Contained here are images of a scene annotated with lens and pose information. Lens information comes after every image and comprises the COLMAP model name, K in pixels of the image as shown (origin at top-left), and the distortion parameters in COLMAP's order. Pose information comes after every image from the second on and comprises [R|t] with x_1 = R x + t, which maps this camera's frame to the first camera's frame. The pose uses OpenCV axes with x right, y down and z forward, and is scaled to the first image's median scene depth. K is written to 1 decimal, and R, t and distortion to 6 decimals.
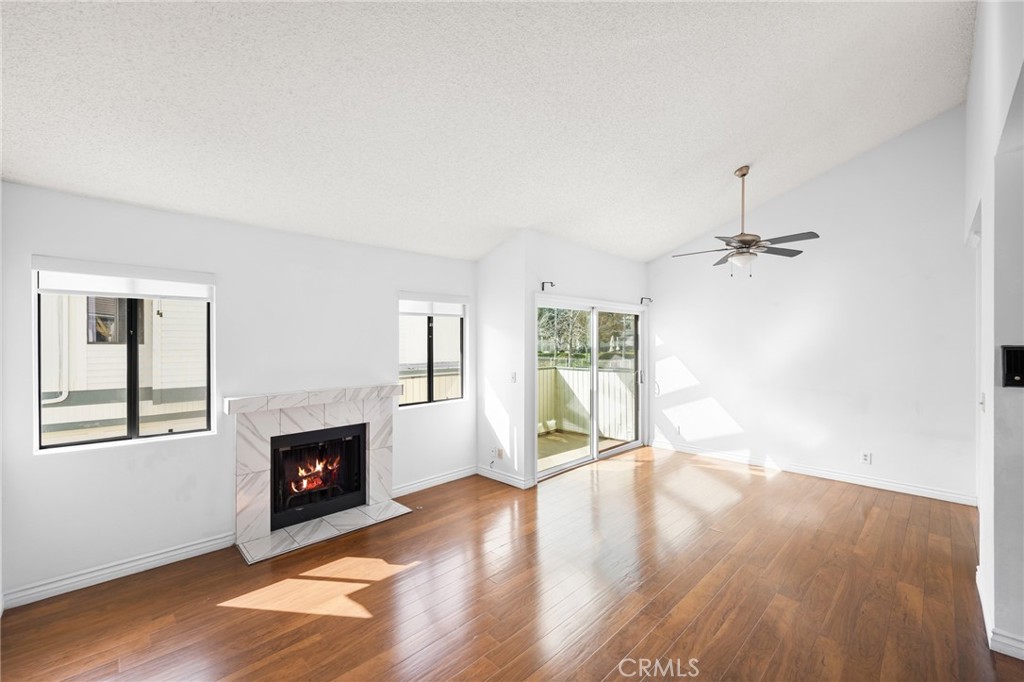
lens RADIAL K [[424.9, 0, 510.6], [0, 424.9, 343.1], [0, 0, 1]] dist [0.000802, 0.000492]
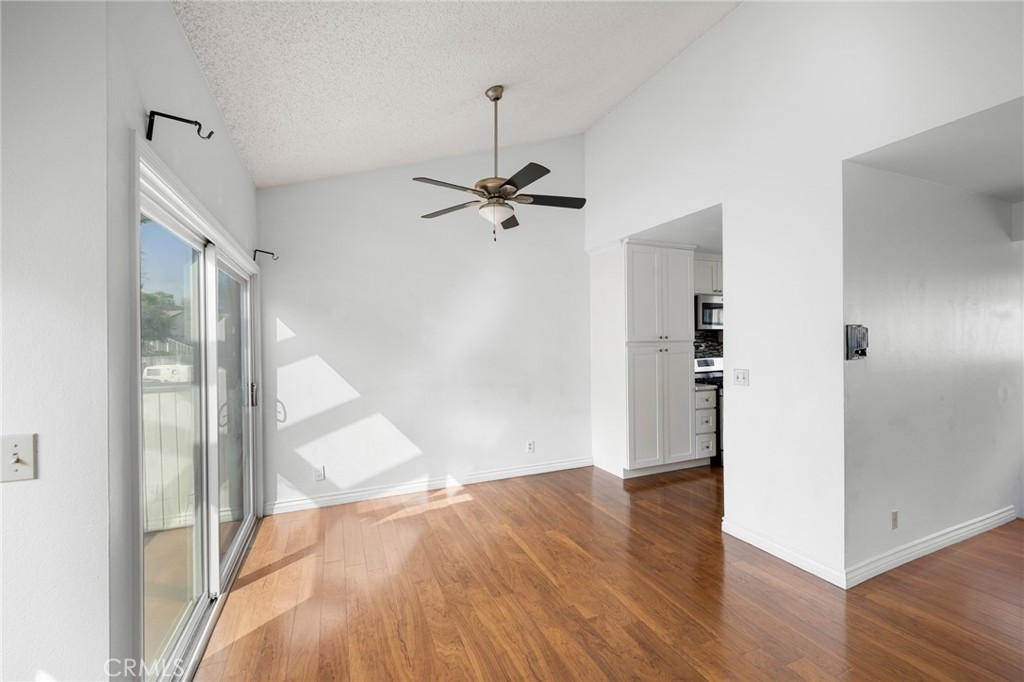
lens RADIAL K [[424.9, 0, 521.9], [0, 424.9, 341.6], [0, 0, 1]] dist [0.000802, 0.000492]
pose [[0.350436, -0.005487, 0.936571, -0.113886], [0.011363, 0.999934, 0.001606, 0.019737], [-0.936518, 0.010079, 0.350475, 0.670848]]
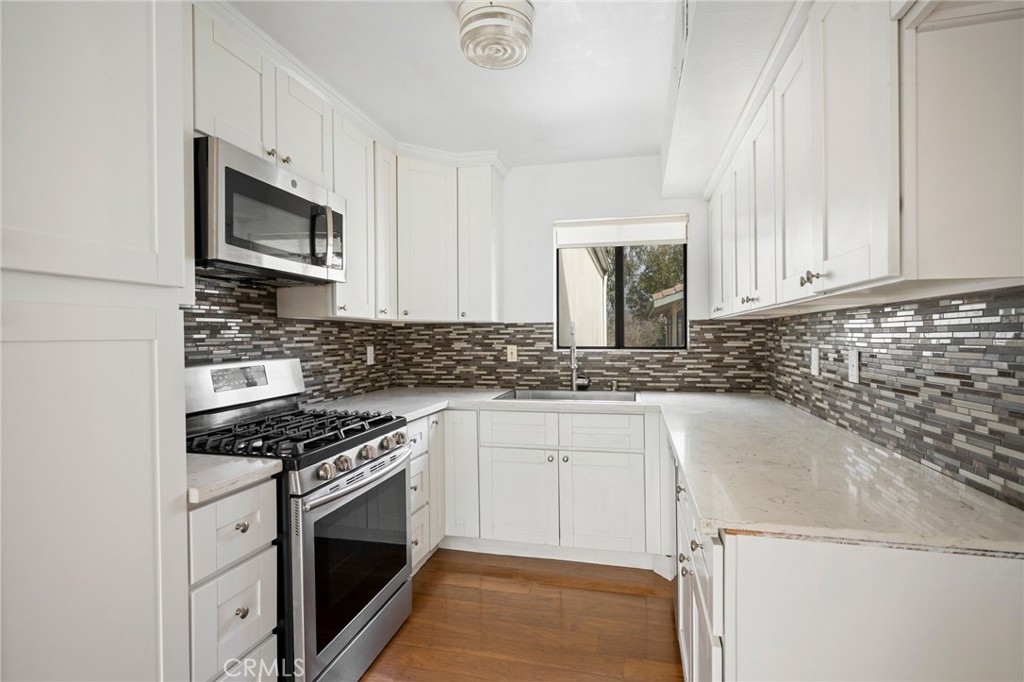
lens RADIAL K [[496.5, 0, 519.6], [0, 496.5, 340.9], [0, 0, 1]] dist [0.005841, 0.000220]
pose [[-0.522473, -0.002796, 0.852651, 0.680506], [0.007473, 0.999941, 0.007859, 0.053312], [-0.852623, 0.010478, -0.522421, 0.625137]]
